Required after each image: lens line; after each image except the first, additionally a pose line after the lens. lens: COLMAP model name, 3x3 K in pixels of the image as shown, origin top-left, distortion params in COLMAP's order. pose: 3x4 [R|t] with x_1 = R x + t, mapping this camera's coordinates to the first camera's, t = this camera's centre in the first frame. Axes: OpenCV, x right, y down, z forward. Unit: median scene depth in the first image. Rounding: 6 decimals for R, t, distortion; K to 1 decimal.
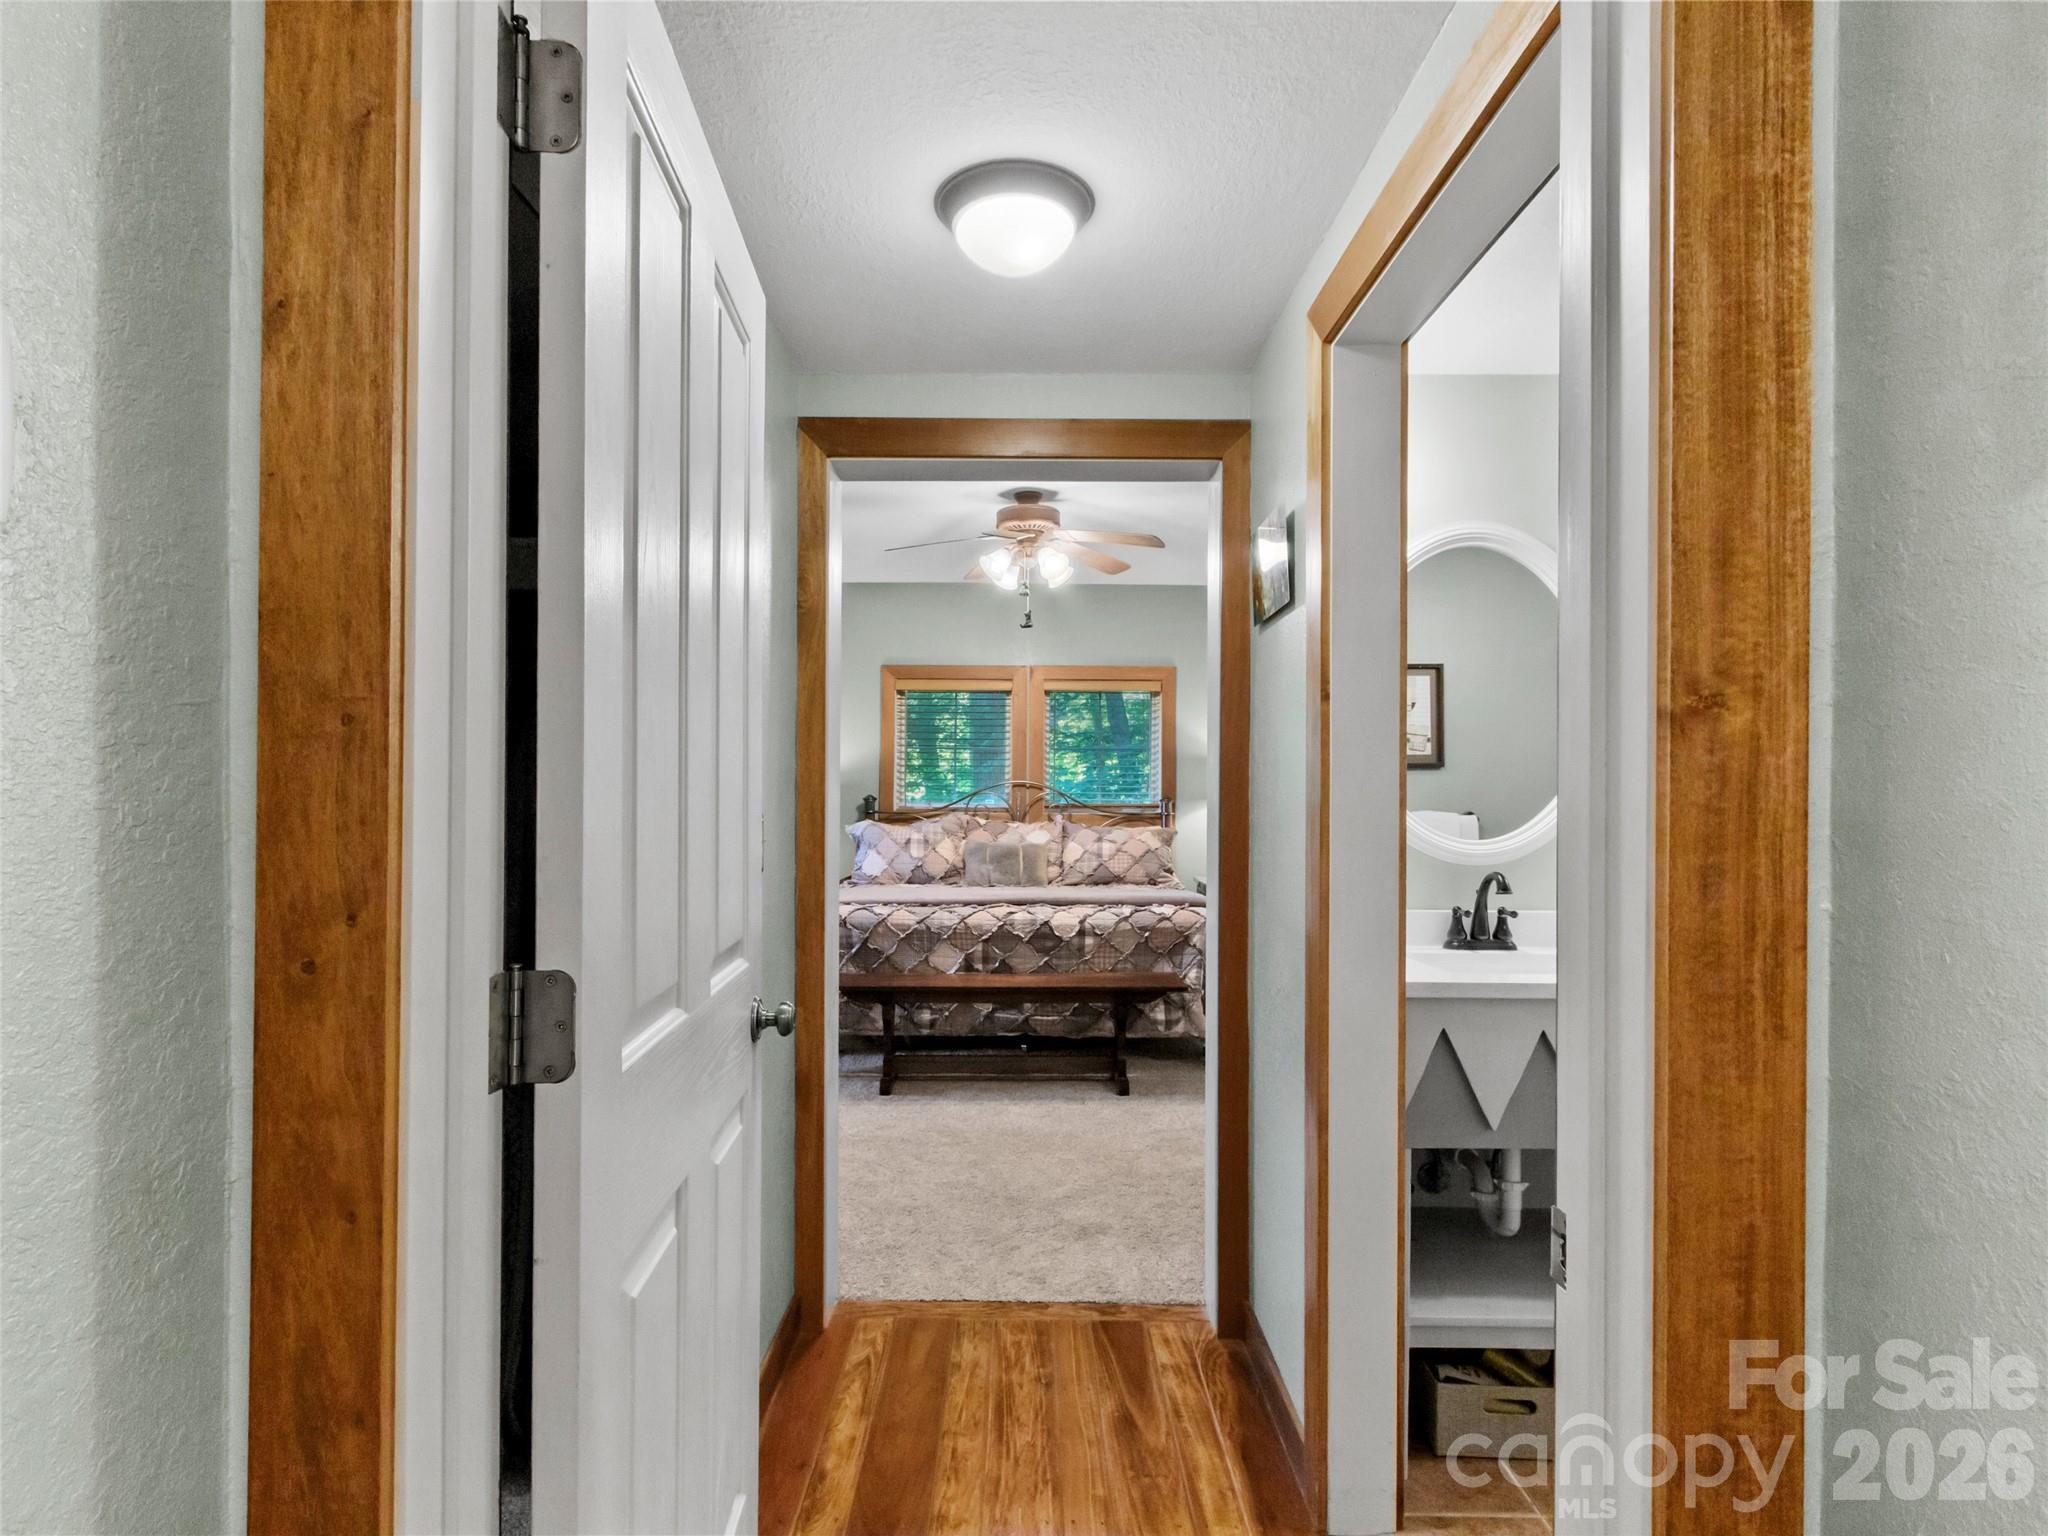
lens RADIAL K [[1056.5, 0, 991.9], [0, 1056.5, 784.1], [0, 0, 1]] dist [0.004622, -0.003232]
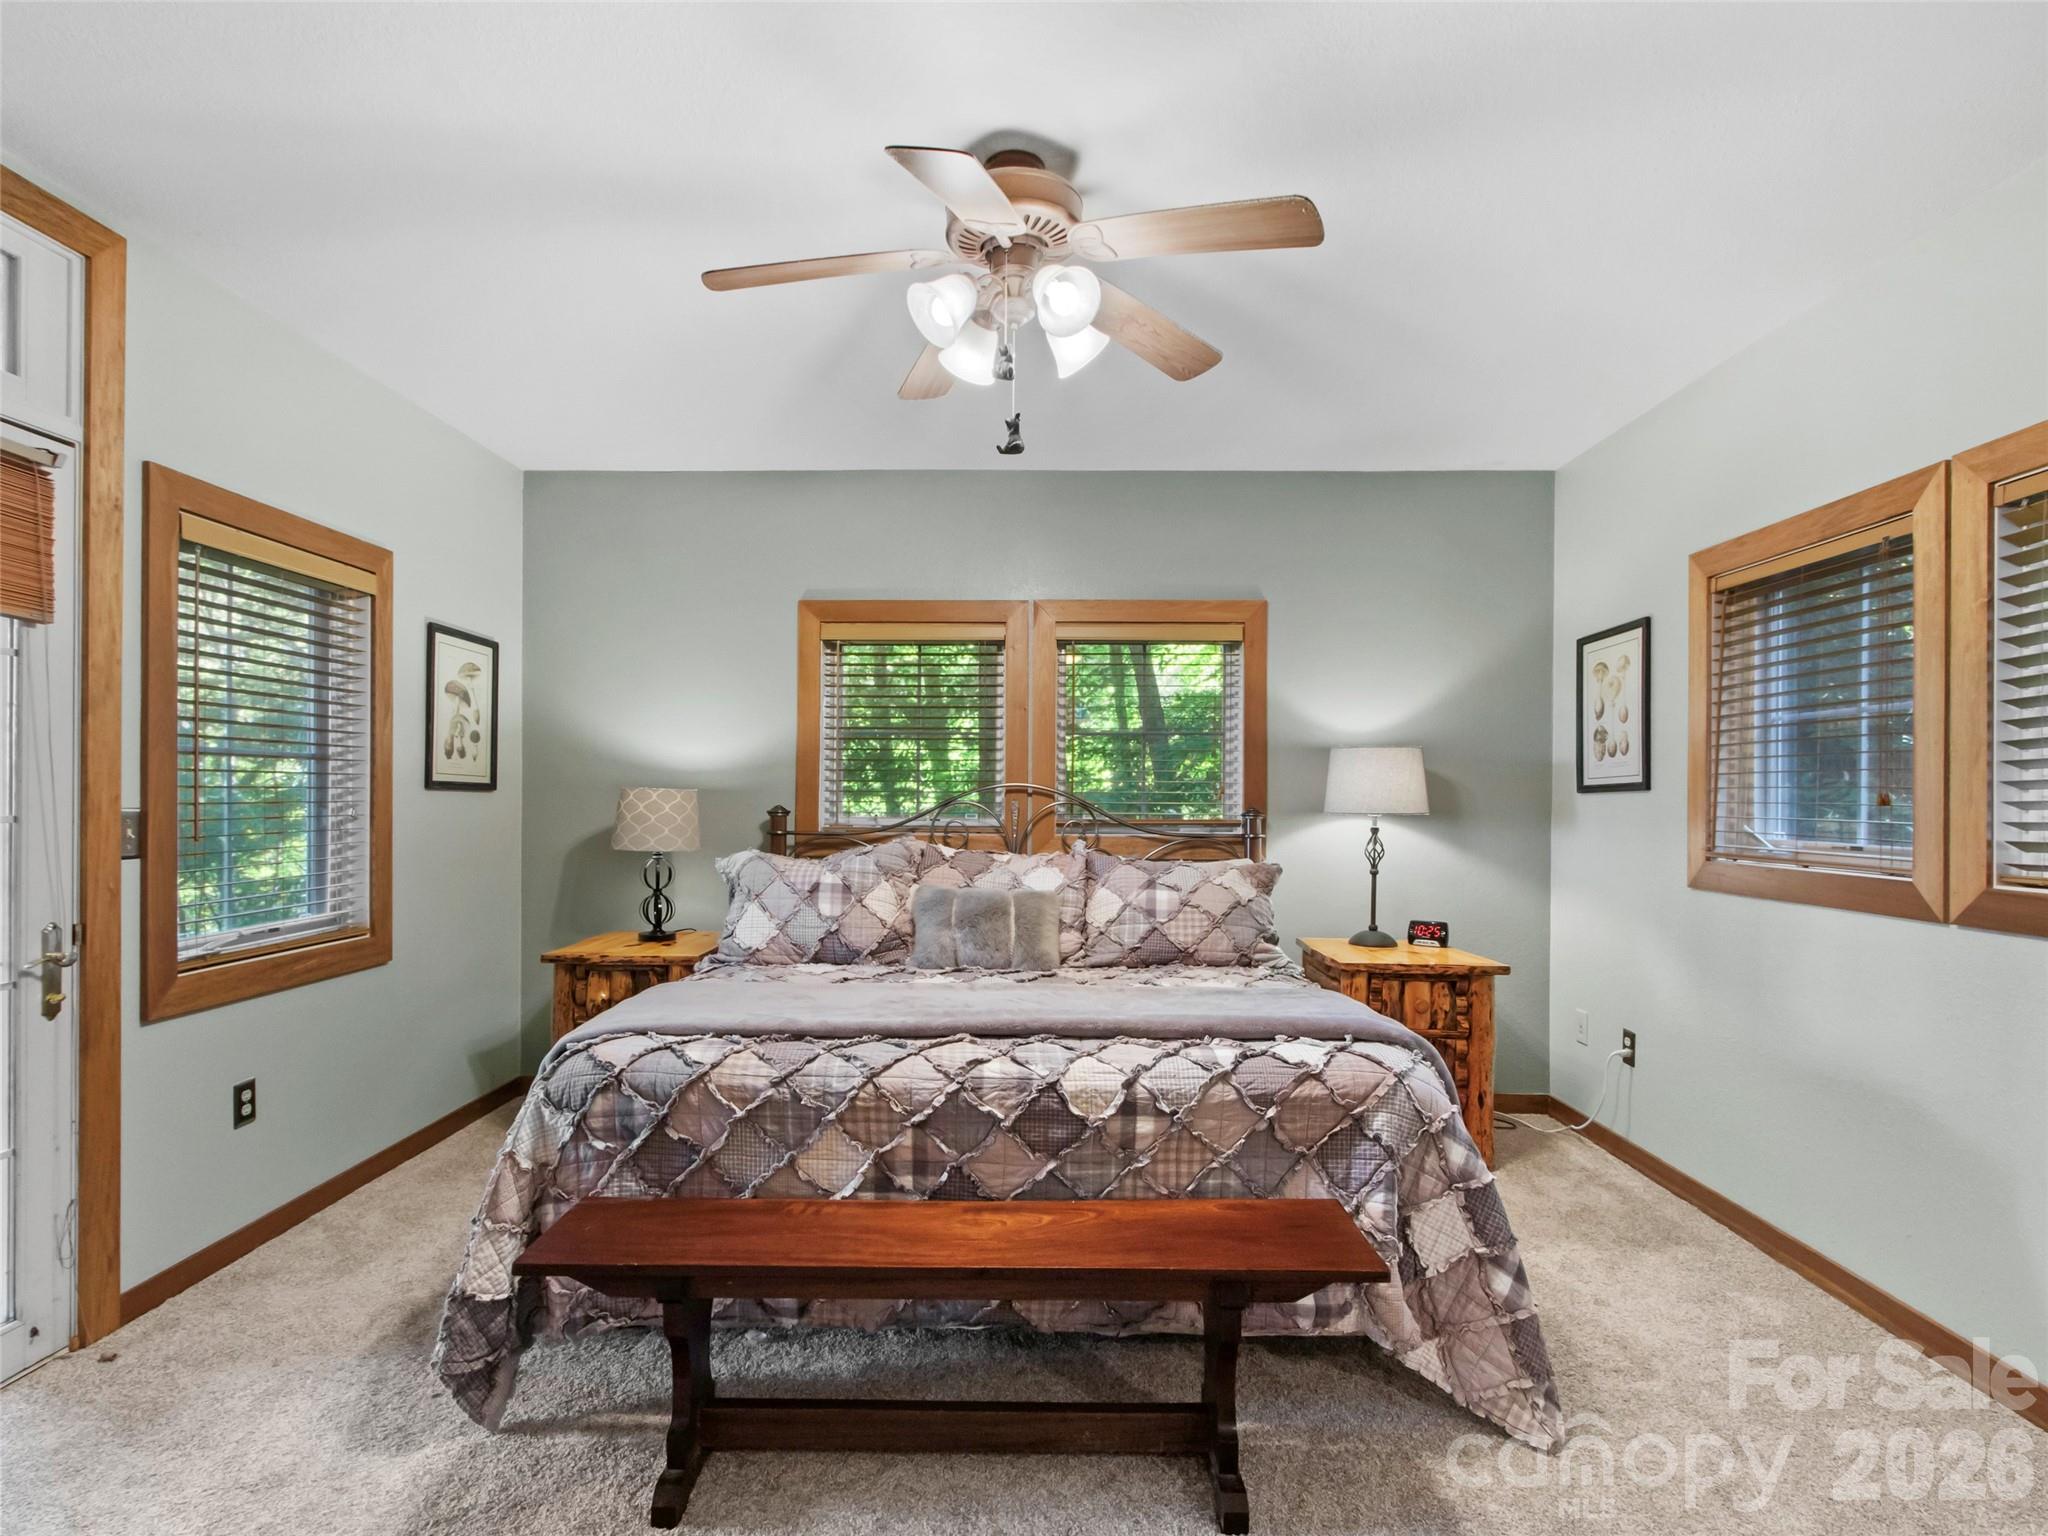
lens RADIAL K [[1056.5, 0, 1011.5], [0, 1056.5, 792.3], [0, 0, 1]] dist [0.004622, -0.003232]
pose [[0.999998, 0.000574, -0.001728, 0.034383], [-0.000577, 0.999998, -0.001662, 0.004303], [0.001727, 0.001663, 0.999997, 0.535668]]
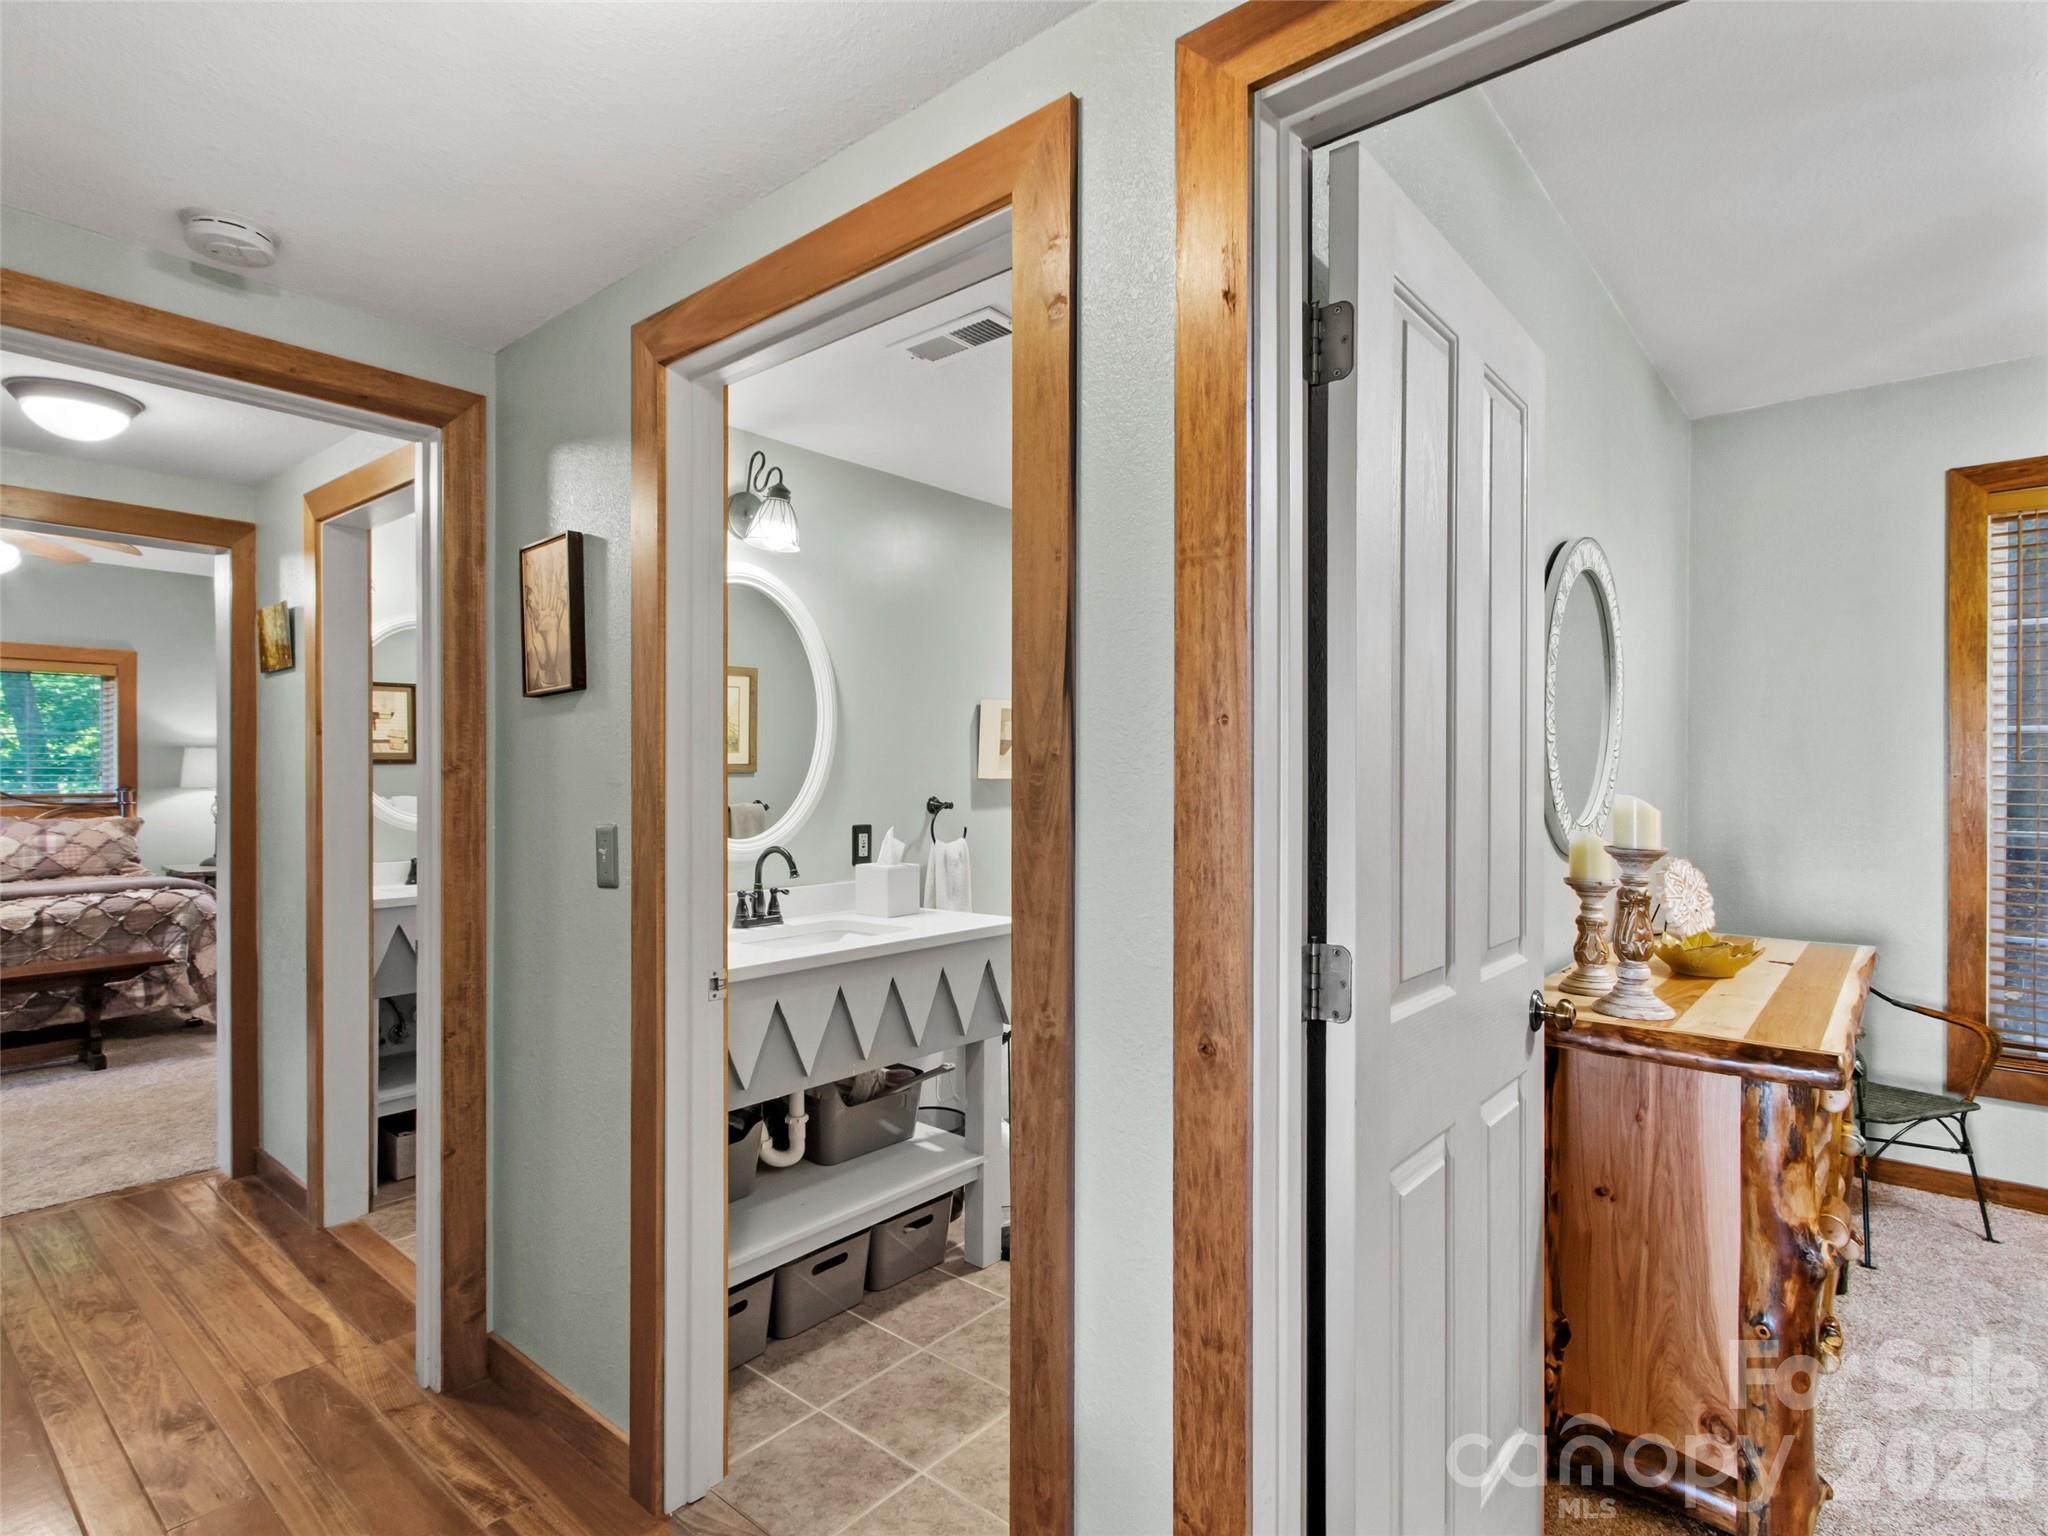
lens RADIAL K [[1056.5, 0, 1009.8], [0, 1056.5, 783.6], [0, 0, 1]] dist [0.004622, -0.003232]
pose [[0.627774, -0.010880, 0.778320, -0.115826], [-0.003380, 0.999855, 0.016703, -0.012664], [-0.778388, -0.013117, 0.627646, -0.345978]]
